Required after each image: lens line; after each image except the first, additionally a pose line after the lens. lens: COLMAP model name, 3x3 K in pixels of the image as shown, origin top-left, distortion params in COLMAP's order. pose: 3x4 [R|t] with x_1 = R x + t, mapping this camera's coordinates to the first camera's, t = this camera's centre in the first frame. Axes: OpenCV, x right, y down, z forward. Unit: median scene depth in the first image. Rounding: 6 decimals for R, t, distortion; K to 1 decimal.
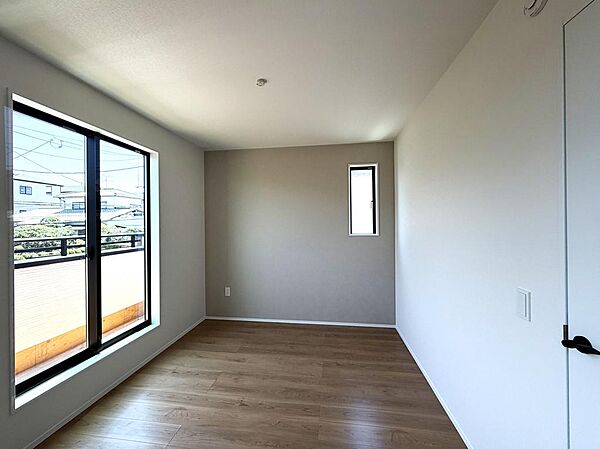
lens RADIAL K [[241.7, 0, 299.0], [0, 241.7, 225.2], [0, 0, 1]] dist [-0.001027, 0.000171]
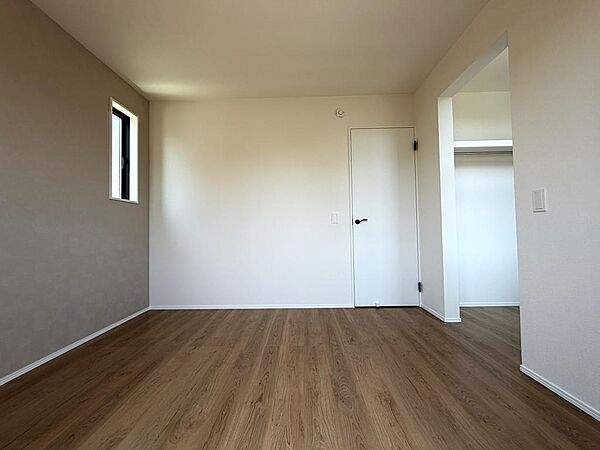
lens RADIAL K [[241.7, 0, 298.9], [0, 241.7, 225.7], [0, 0, 1]] dist [-0.001027, 0.000171]
pose [[-0.126696, 0.041974, 0.991053, -0.748427], [0.021634, 0.998984, -0.039544, 0.226225], [-0.991706, 0.016430, -0.127476, 0.772607]]
